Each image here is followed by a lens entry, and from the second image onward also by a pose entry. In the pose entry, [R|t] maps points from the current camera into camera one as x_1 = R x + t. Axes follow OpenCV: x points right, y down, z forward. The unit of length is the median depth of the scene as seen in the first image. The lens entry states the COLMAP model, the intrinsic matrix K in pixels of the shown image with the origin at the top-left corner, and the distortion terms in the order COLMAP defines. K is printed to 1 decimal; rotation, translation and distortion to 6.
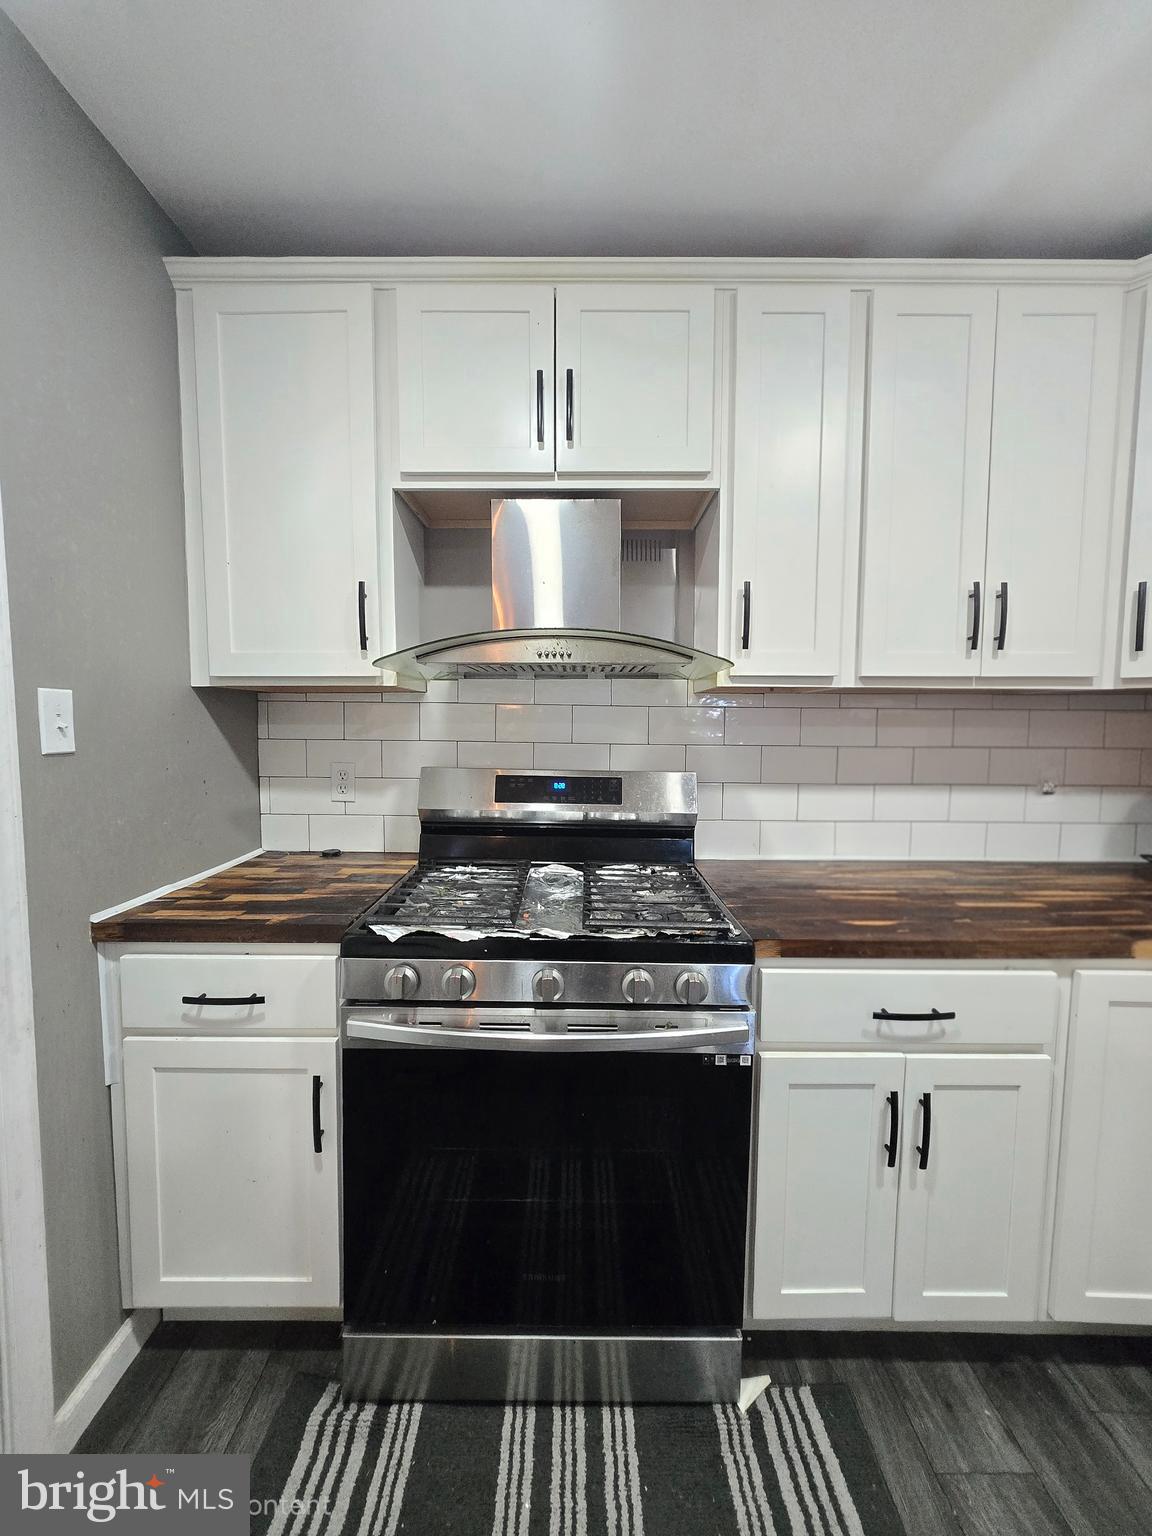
lens RADIAL K [[606.8, 0, 573.1], [0, 606.8, 763.0], [0, 0, 1]] dist [0.003822, 0.000062]
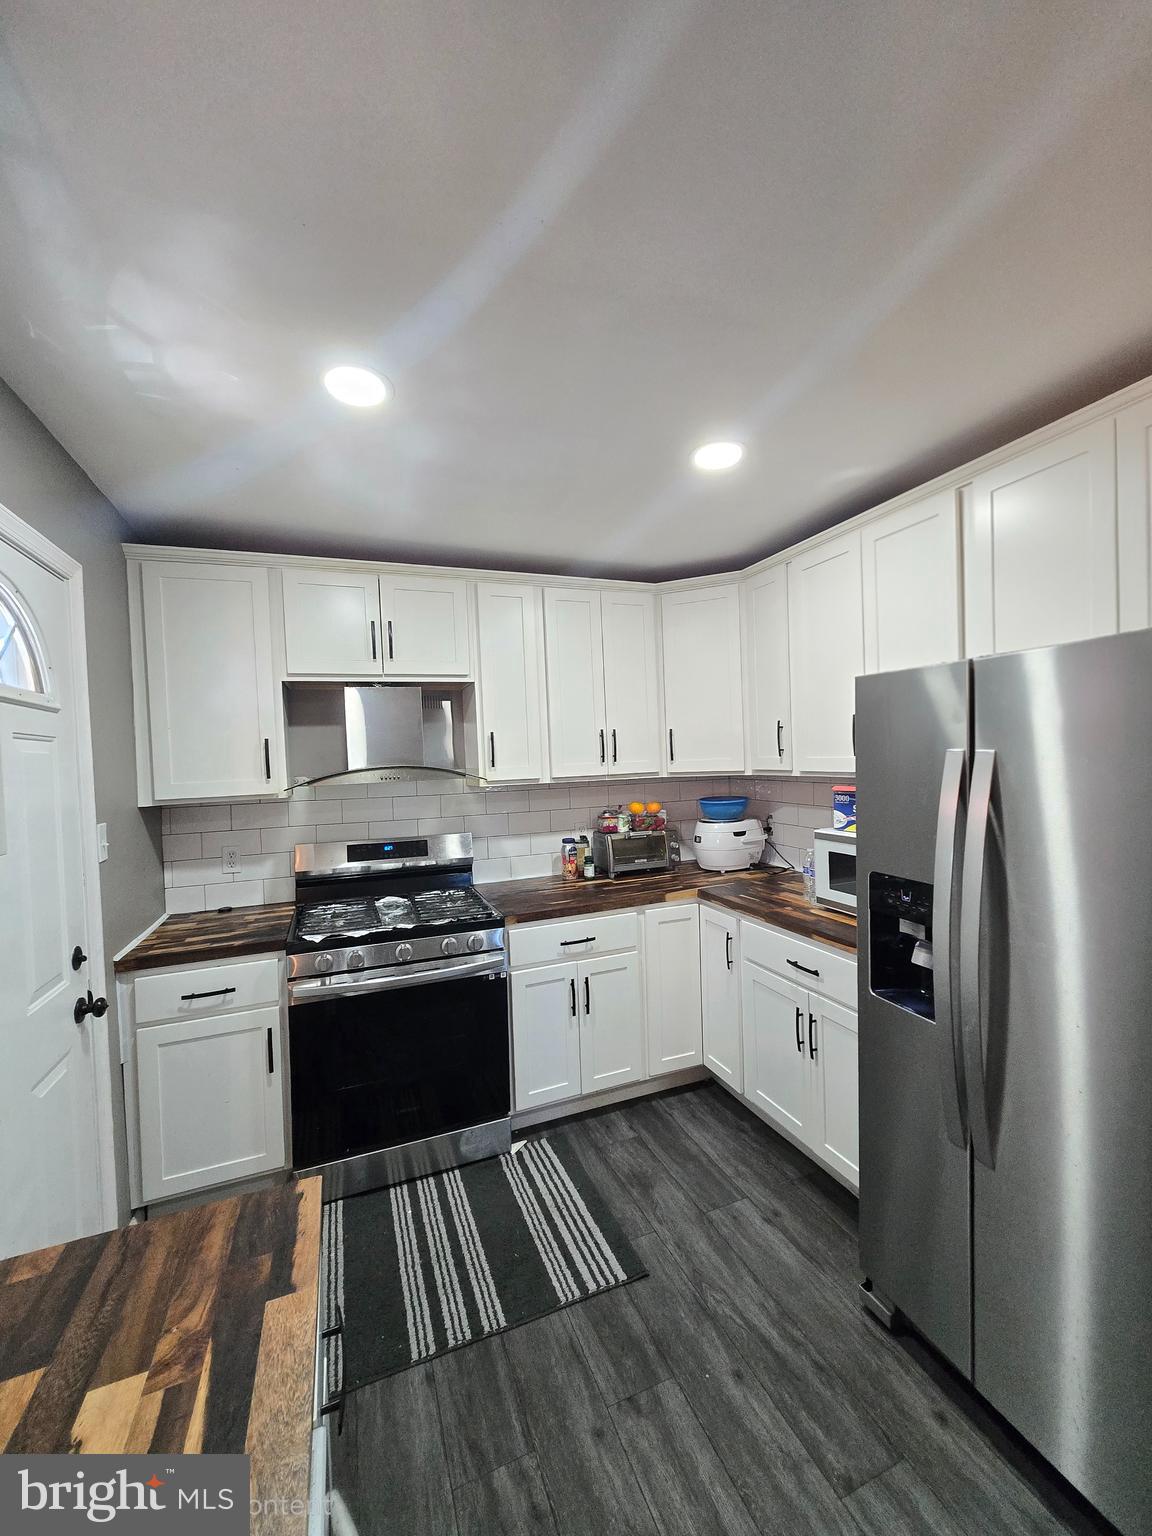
lens RADIAL K [[606.8, 0, 579.5], [0, 606.8, 770.1], [0, 0, 1]] dist [0.003822, 0.000062]
pose [[0.925387, -0.047312, 0.376058, -0.205674], [0.067174, 0.996944, -0.039875, -0.099030], [-0.373022, 0.062161, 0.925738, -0.979686]]
